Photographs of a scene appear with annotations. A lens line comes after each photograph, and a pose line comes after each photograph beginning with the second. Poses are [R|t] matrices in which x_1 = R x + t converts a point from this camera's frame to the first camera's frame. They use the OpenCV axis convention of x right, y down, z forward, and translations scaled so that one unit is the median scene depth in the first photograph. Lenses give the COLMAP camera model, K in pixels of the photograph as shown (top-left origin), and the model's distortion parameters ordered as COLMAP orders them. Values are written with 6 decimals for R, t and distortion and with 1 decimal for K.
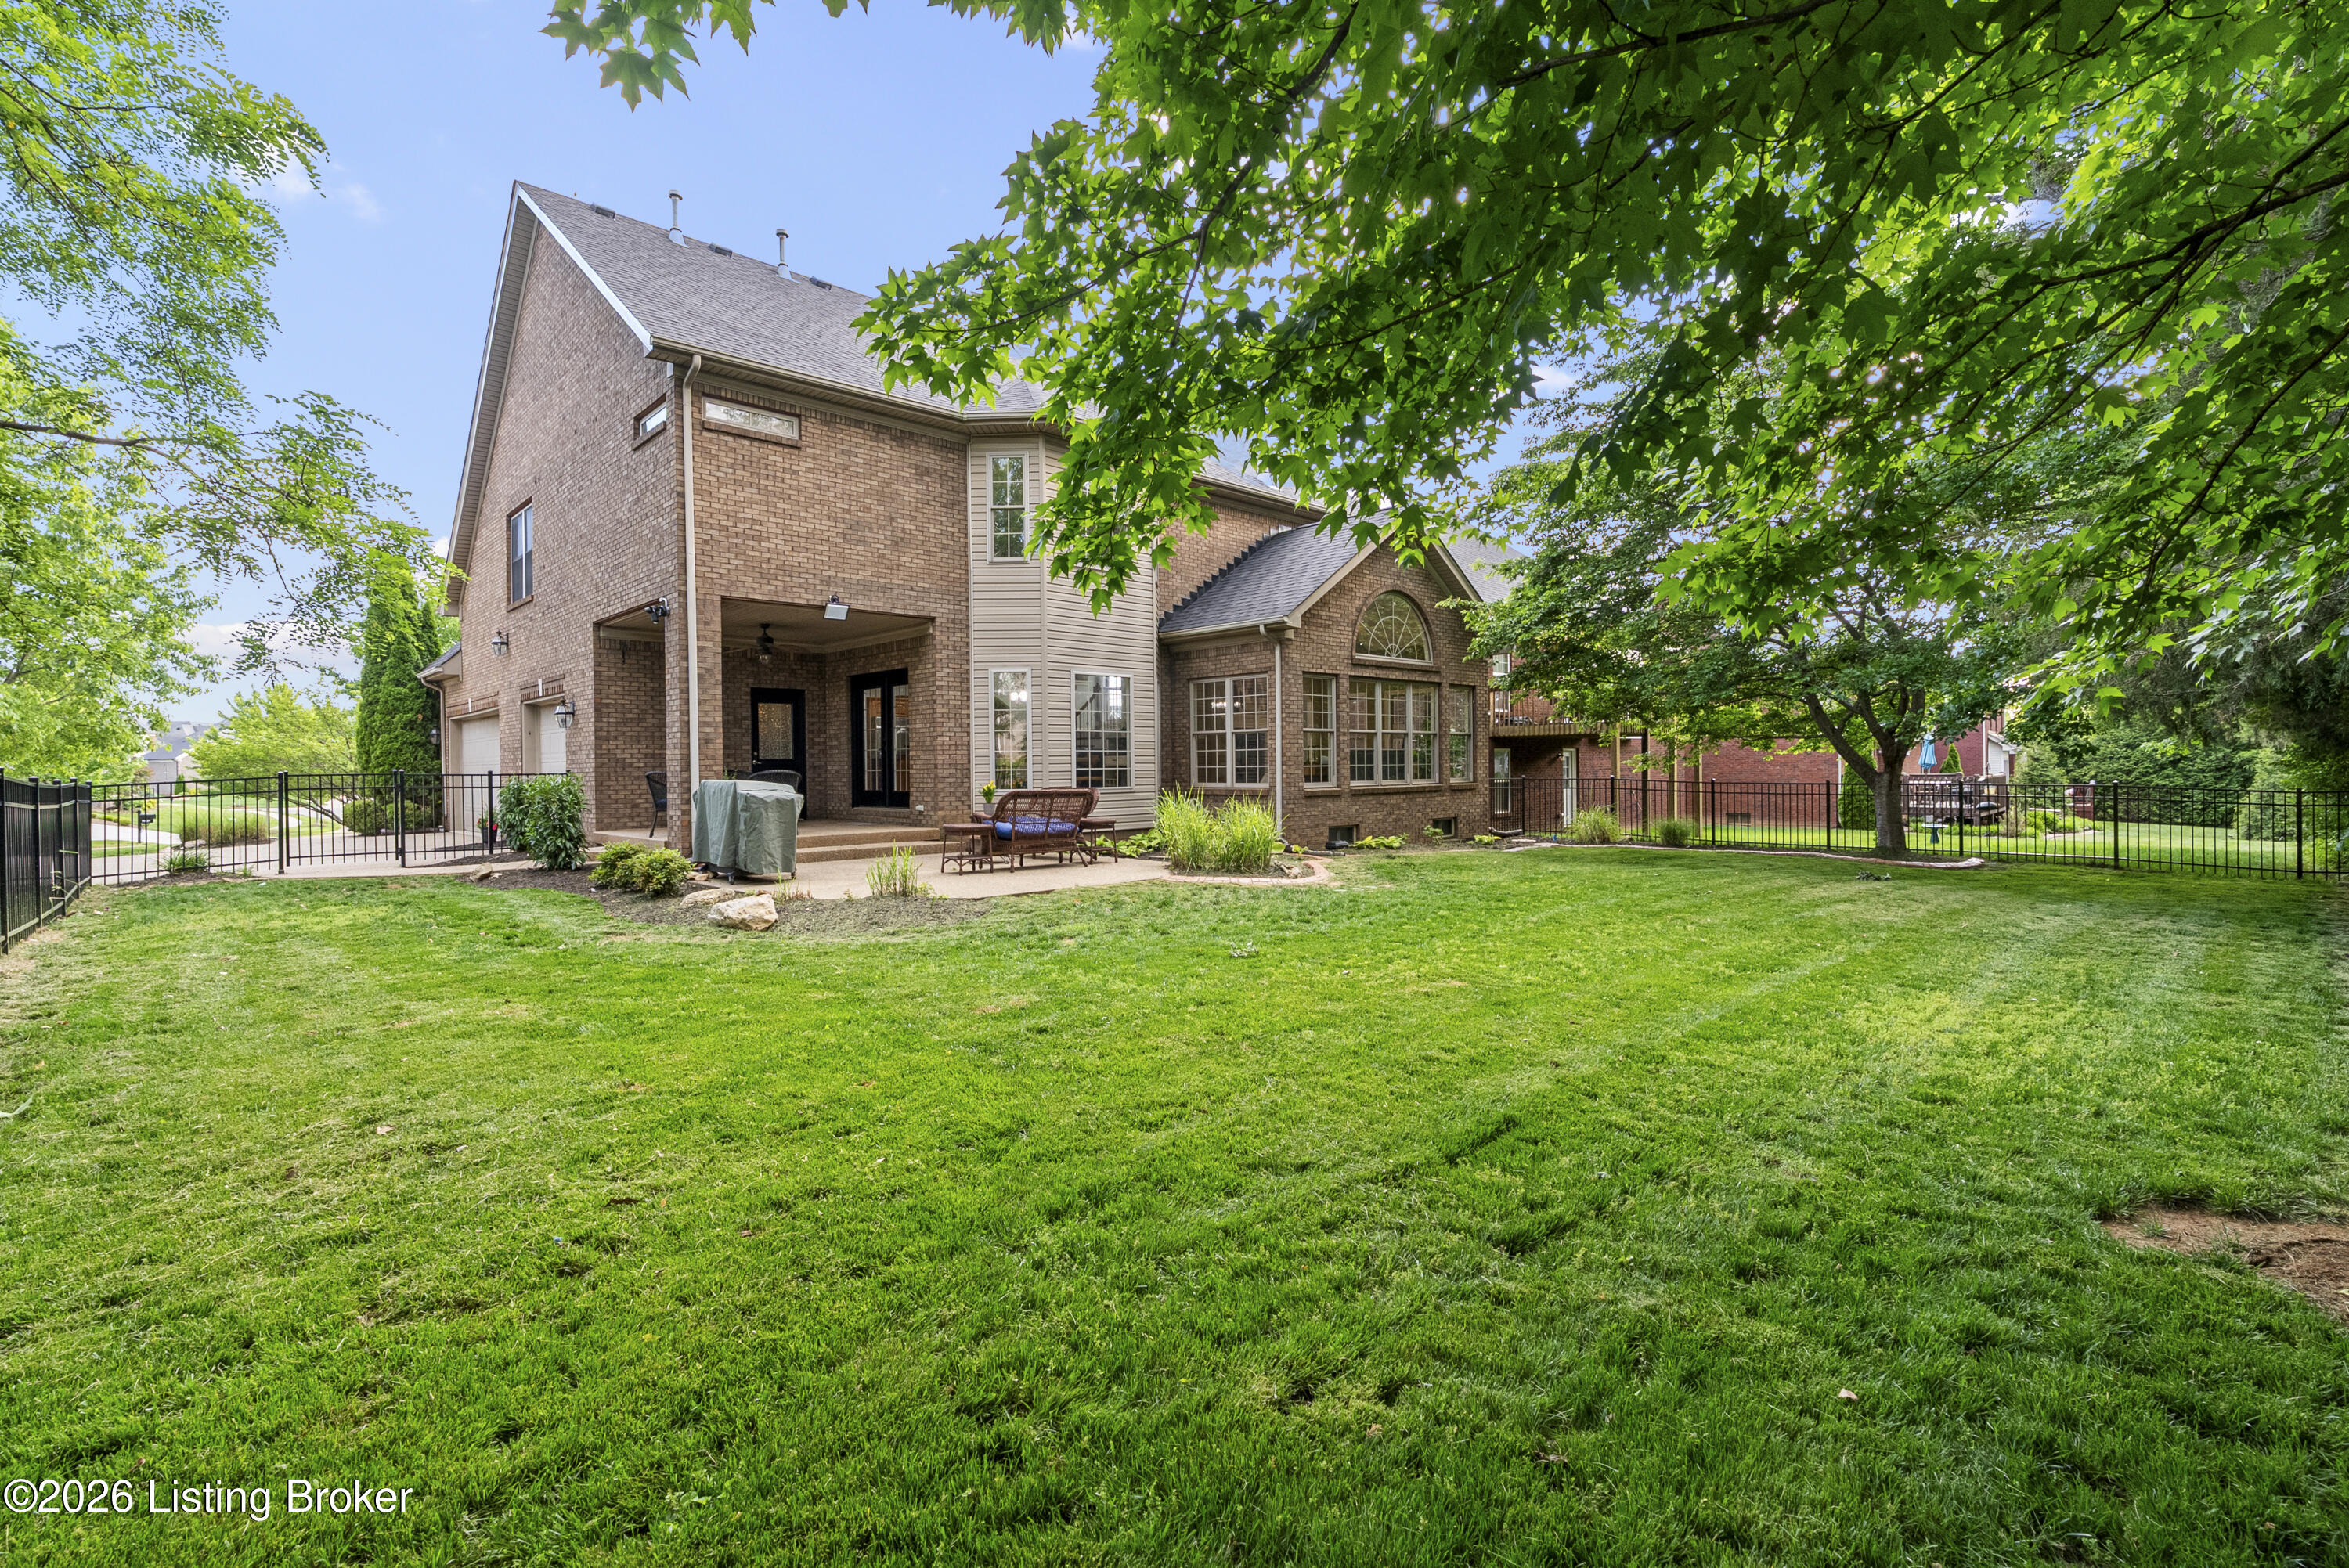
lens RADIAL K [[1061.0, 0, 1173.0], [0, 1061.0, 785.2], [0, 0, 1]] dist [-0.002230, -0.000420]
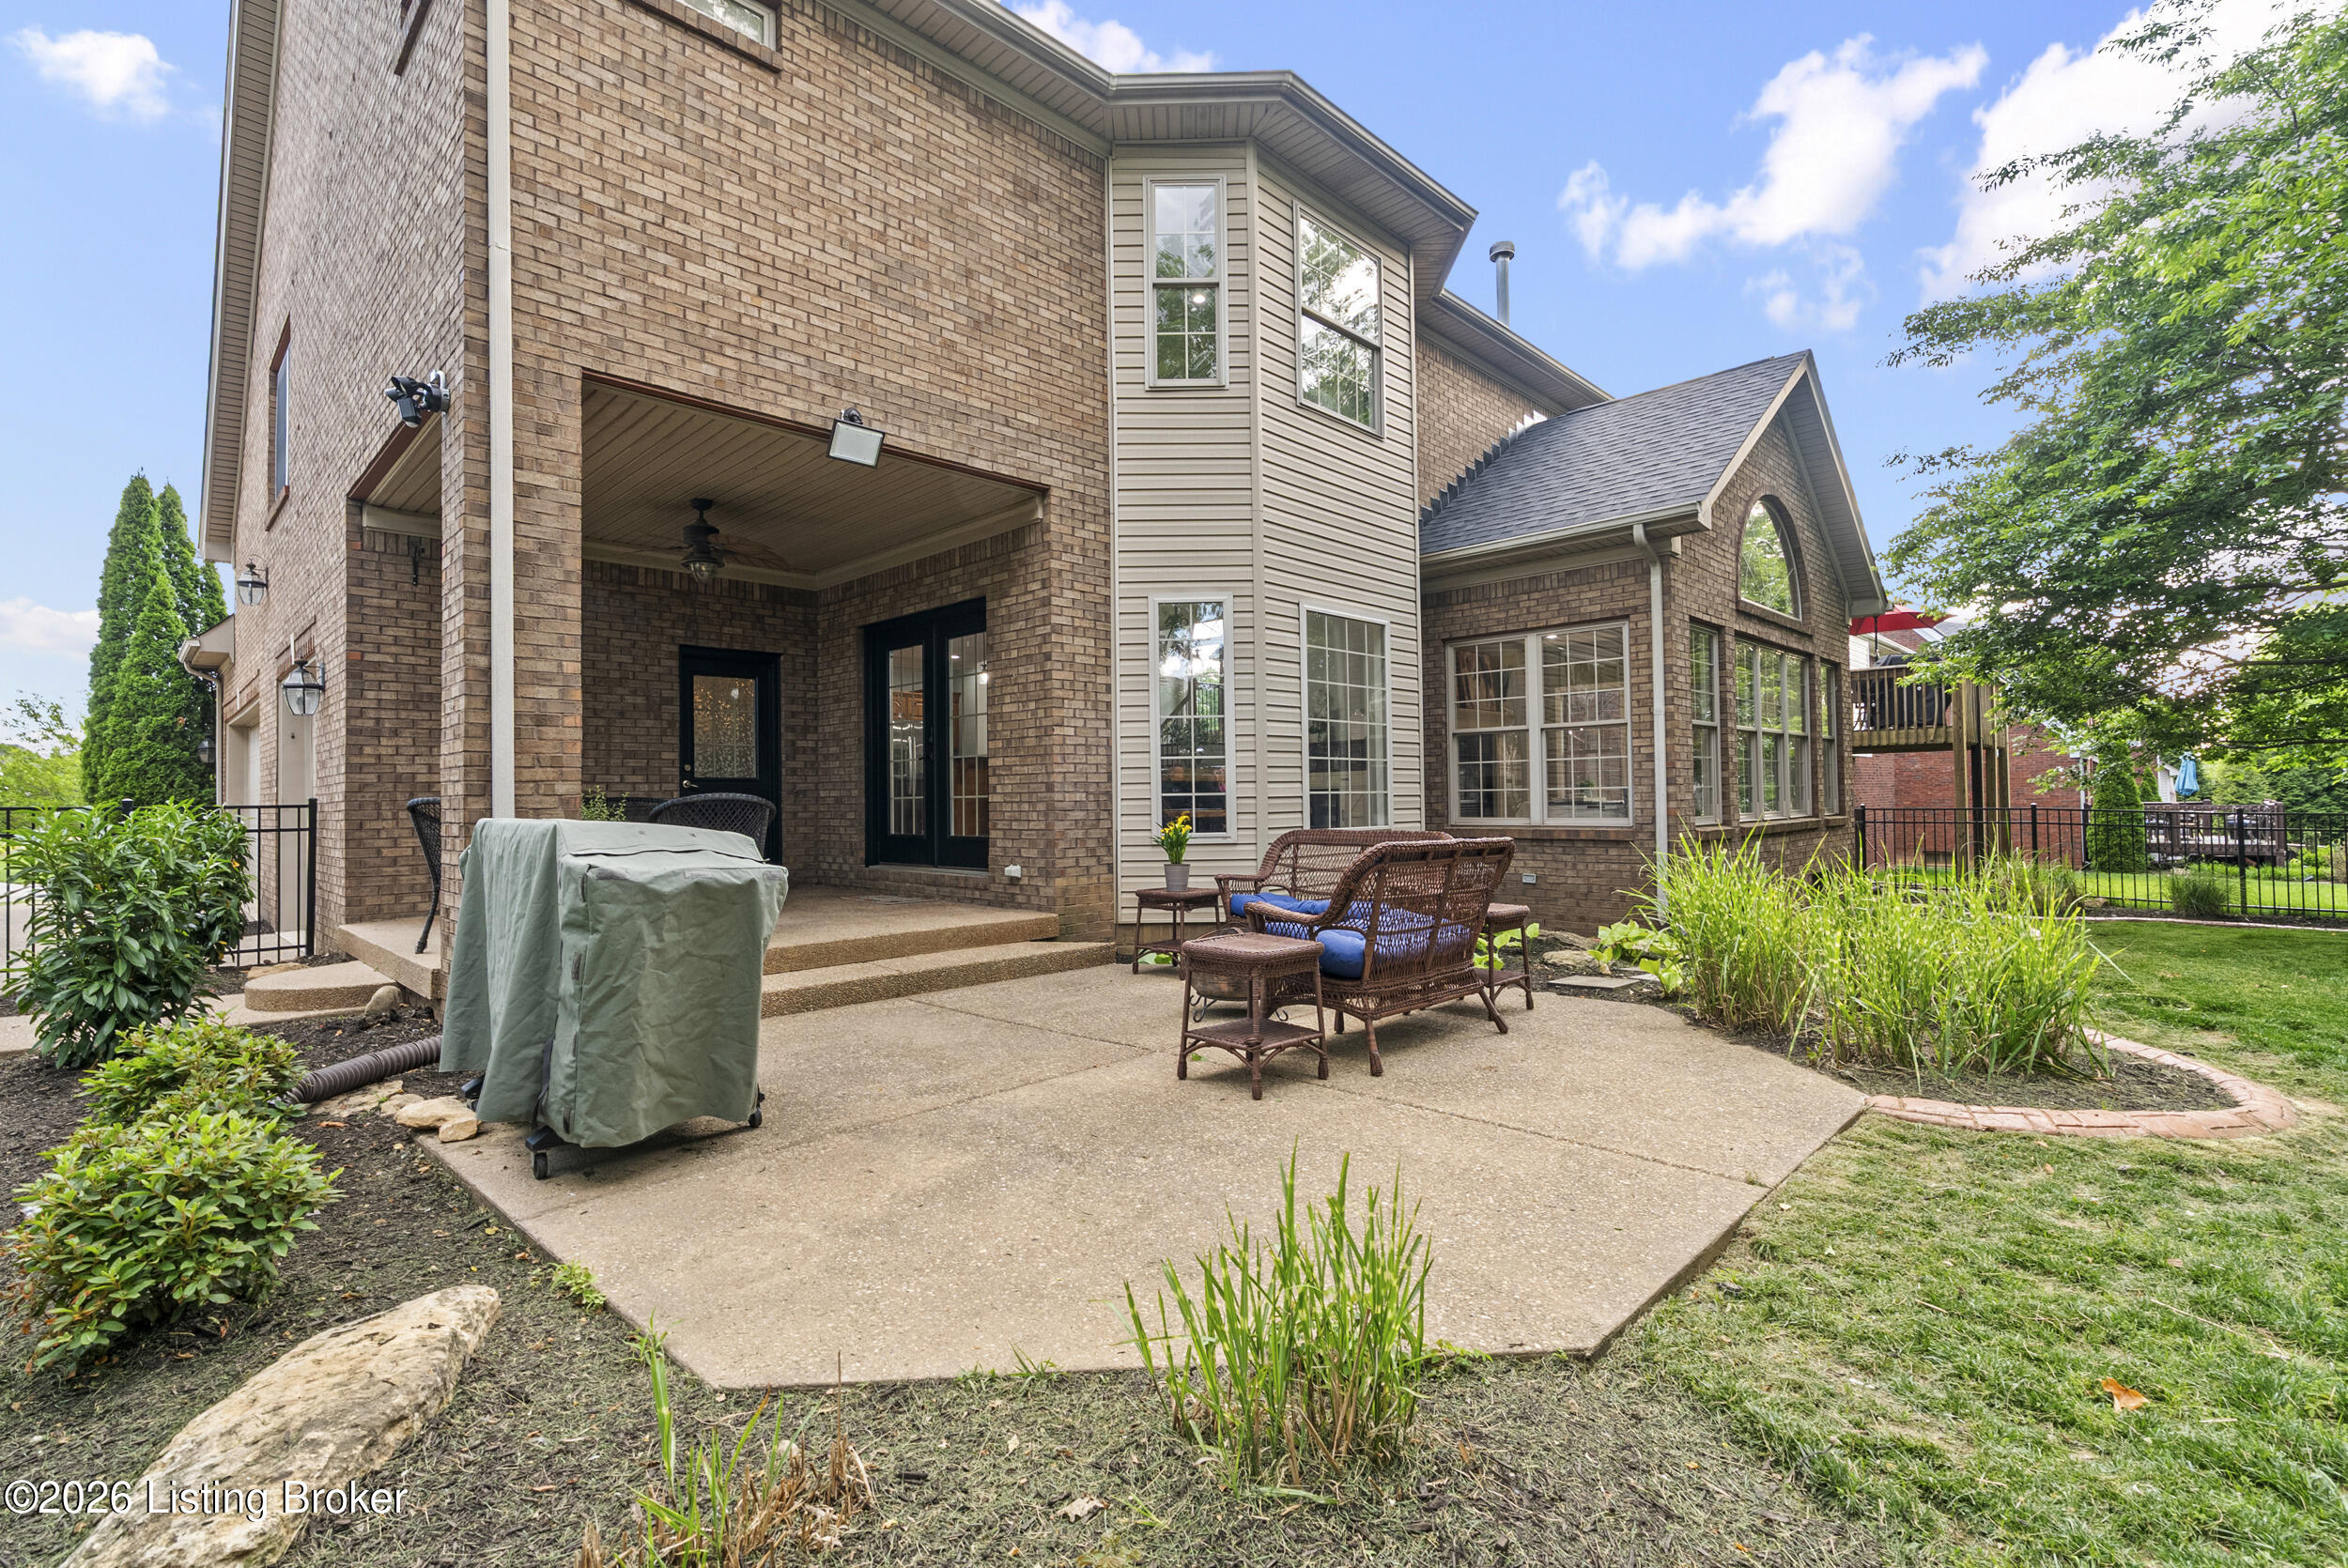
lens RADIAL K [[1060.5, 0, 1177.0], [0, 1060.5, 785.3], [0, 0, 1]] dist [-0.002230, -0.000420]
pose [[0.999518, -0.002919, 0.030895, -0.176739], [0.003893, 0.999496, -0.031496, -0.002895], [-0.030788, 0.031601, 0.999026, 0.497536]]
